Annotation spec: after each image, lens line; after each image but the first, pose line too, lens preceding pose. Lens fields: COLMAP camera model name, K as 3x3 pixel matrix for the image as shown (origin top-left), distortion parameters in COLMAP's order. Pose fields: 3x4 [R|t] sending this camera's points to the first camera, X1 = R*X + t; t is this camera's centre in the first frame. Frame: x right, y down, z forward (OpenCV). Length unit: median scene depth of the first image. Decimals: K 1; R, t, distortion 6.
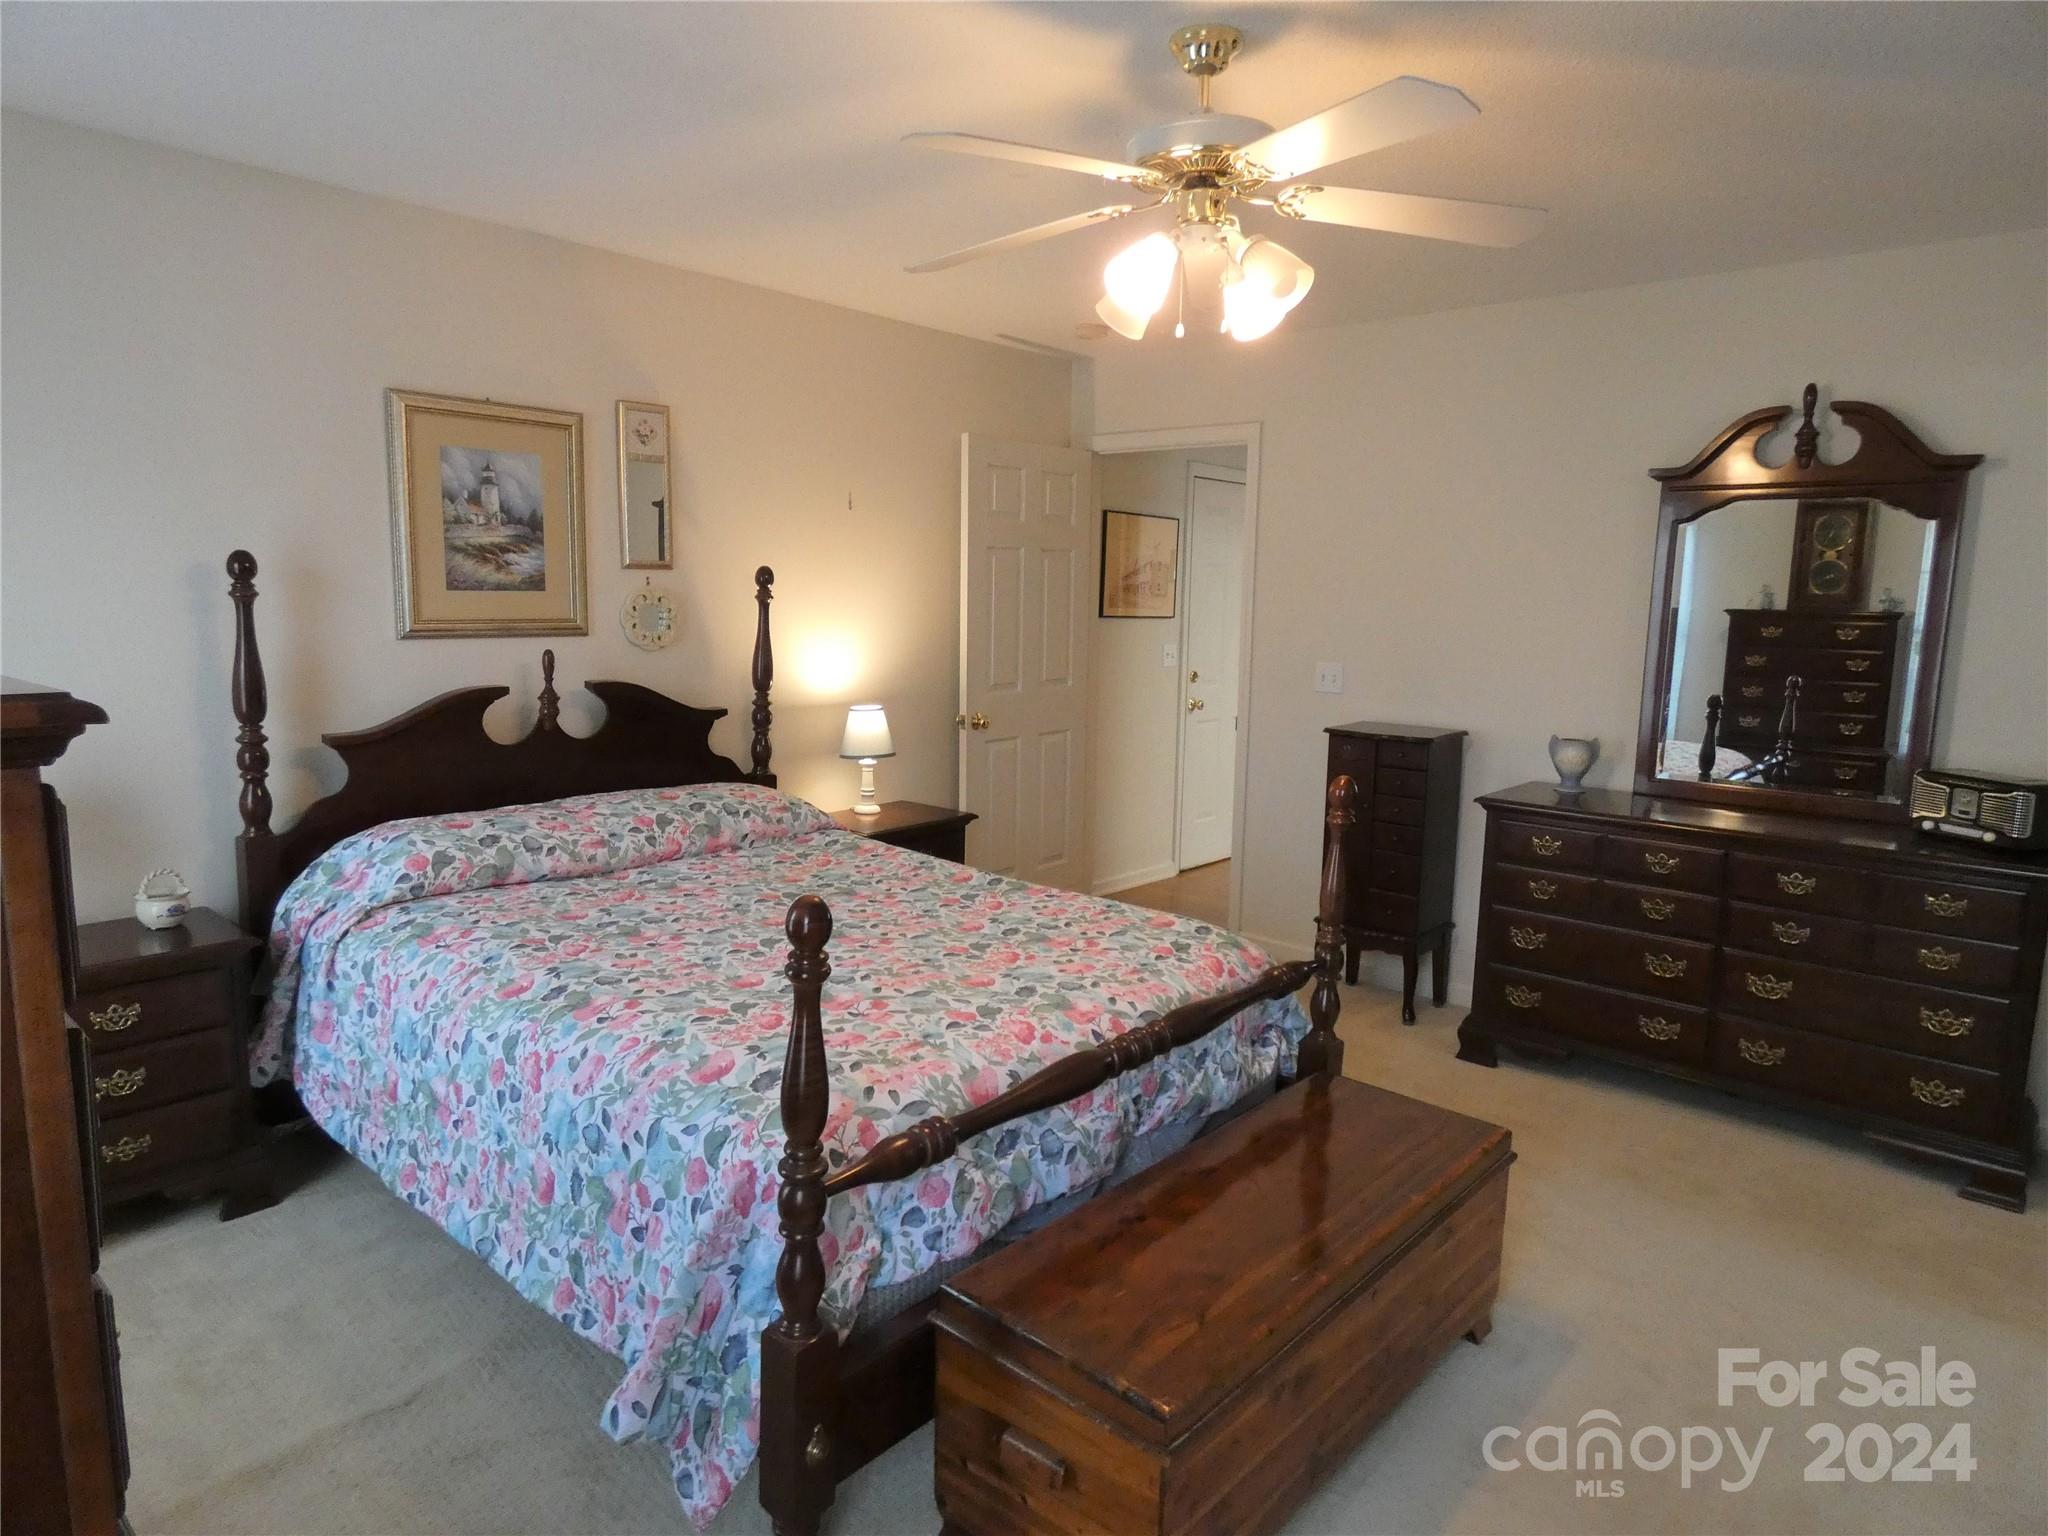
lens RADIAL K [[1218.7, 0, 1020.6], [0, 1218.7, 762.4], [0, 0, 1]] dist [0.000546, -0.000908]
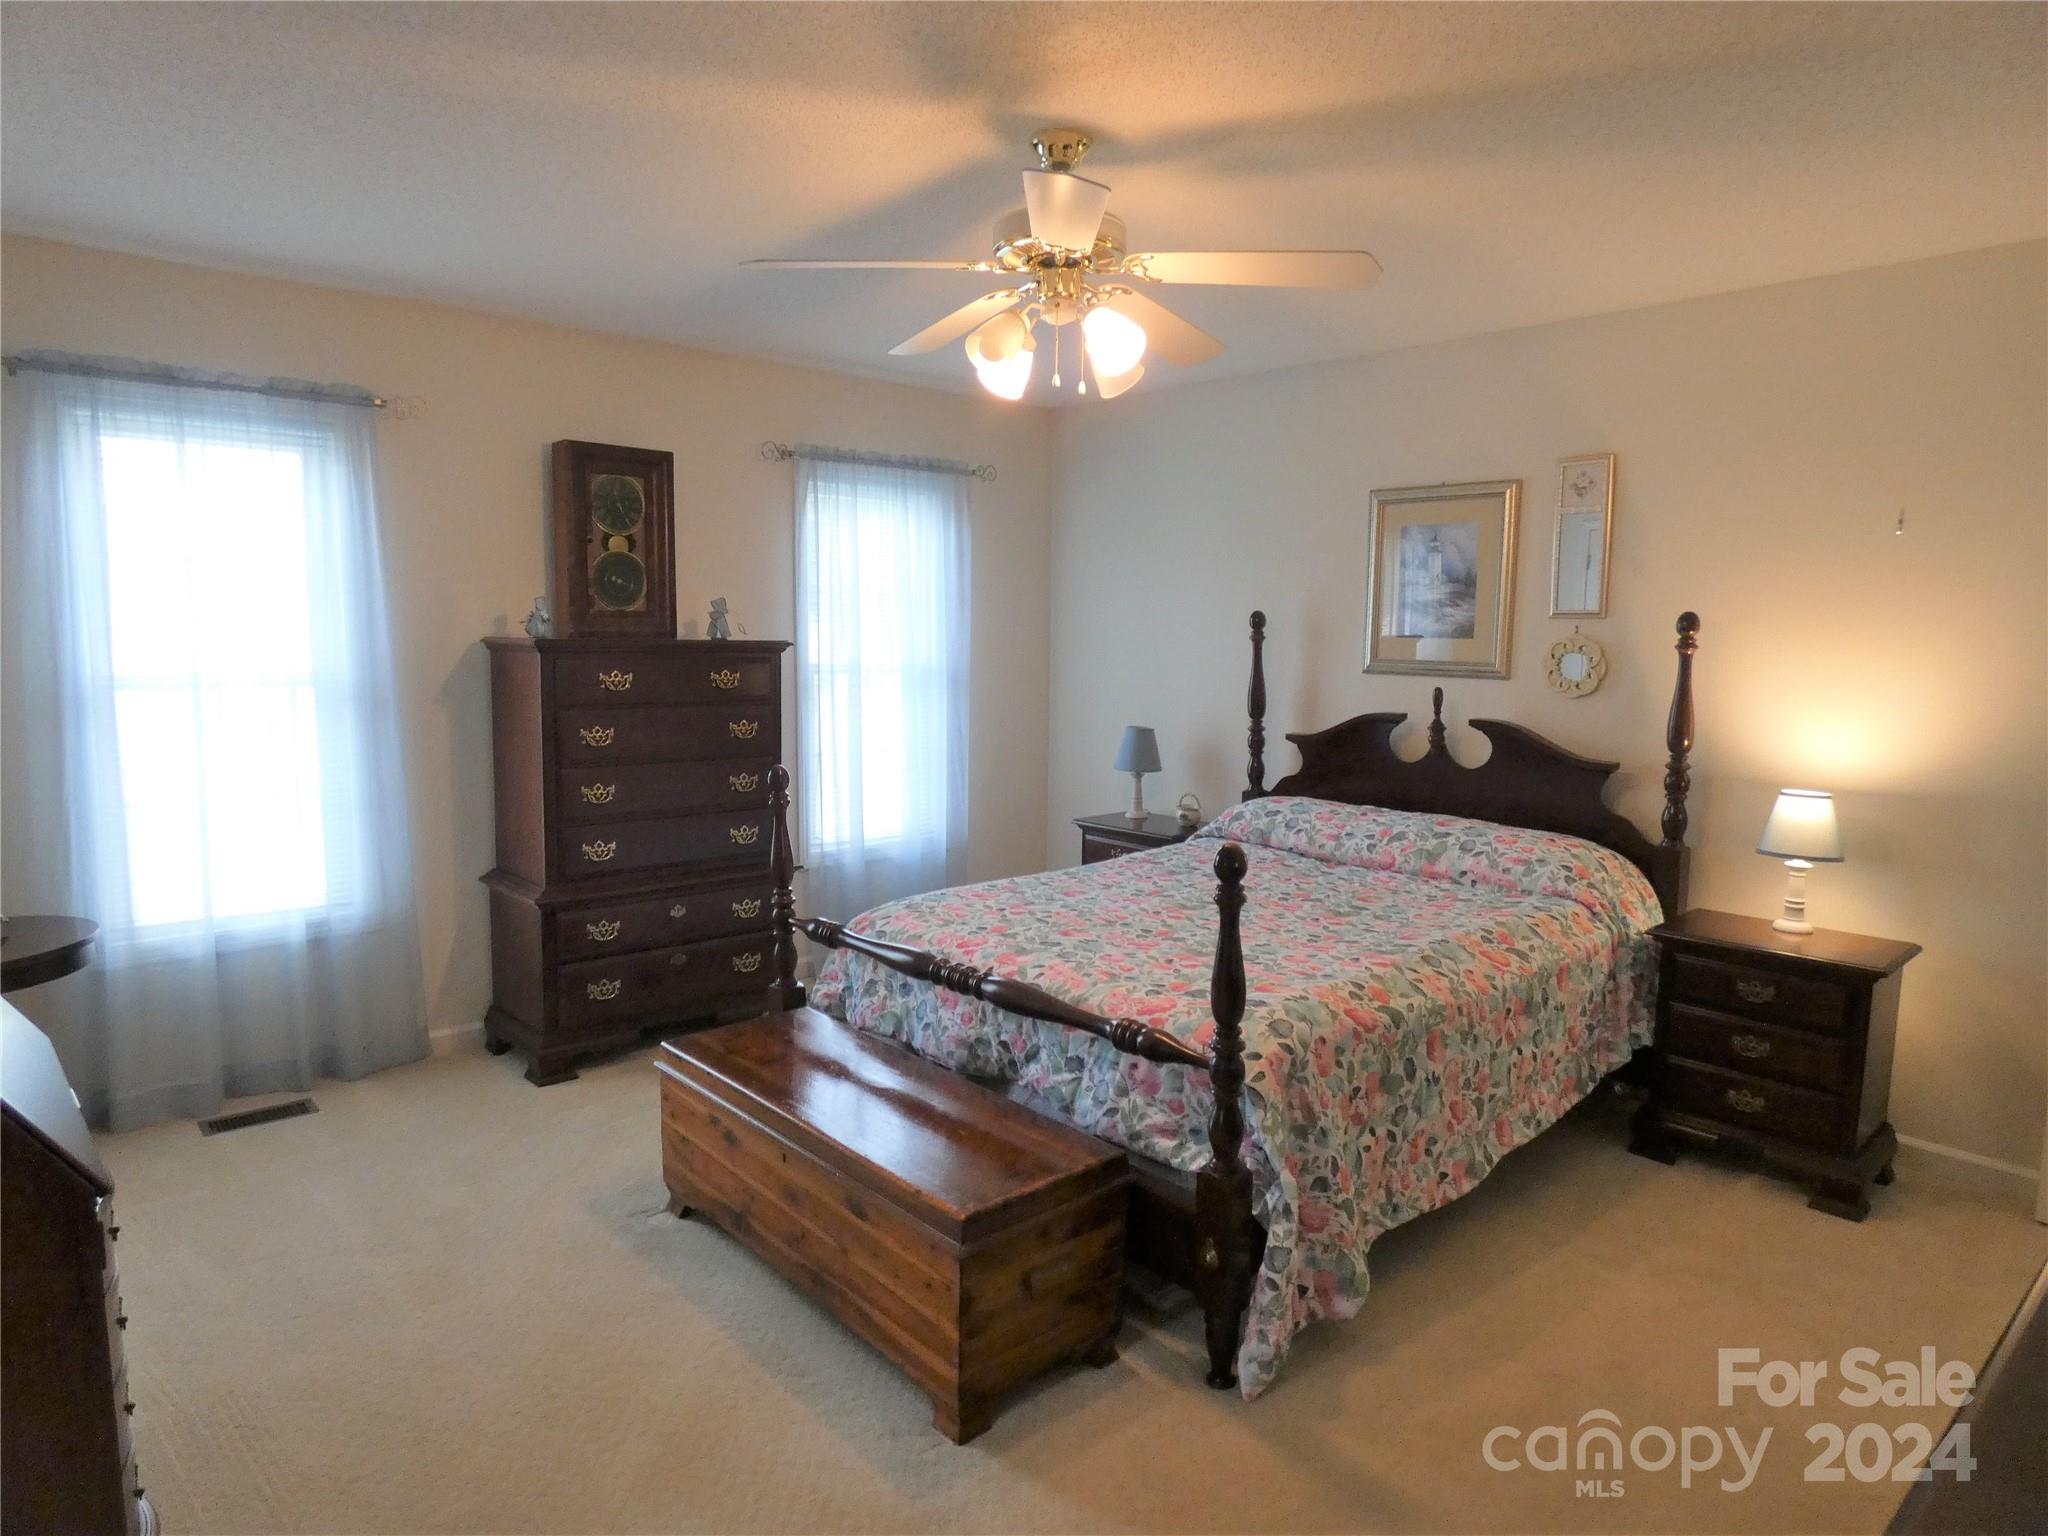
lens RADIAL K [[1218.7, 0, 1020.6], [0, 1218.7, 762.4], [0, 0, 1]] dist [0.000546, -0.000908]
pose [[-0.104744, 0.089255, -0.990486, 0.833440], [-0.159800, 0.981512, 0.105346, -0.080463], [0.981577, 0.169313, -0.088544, 0.719469]]
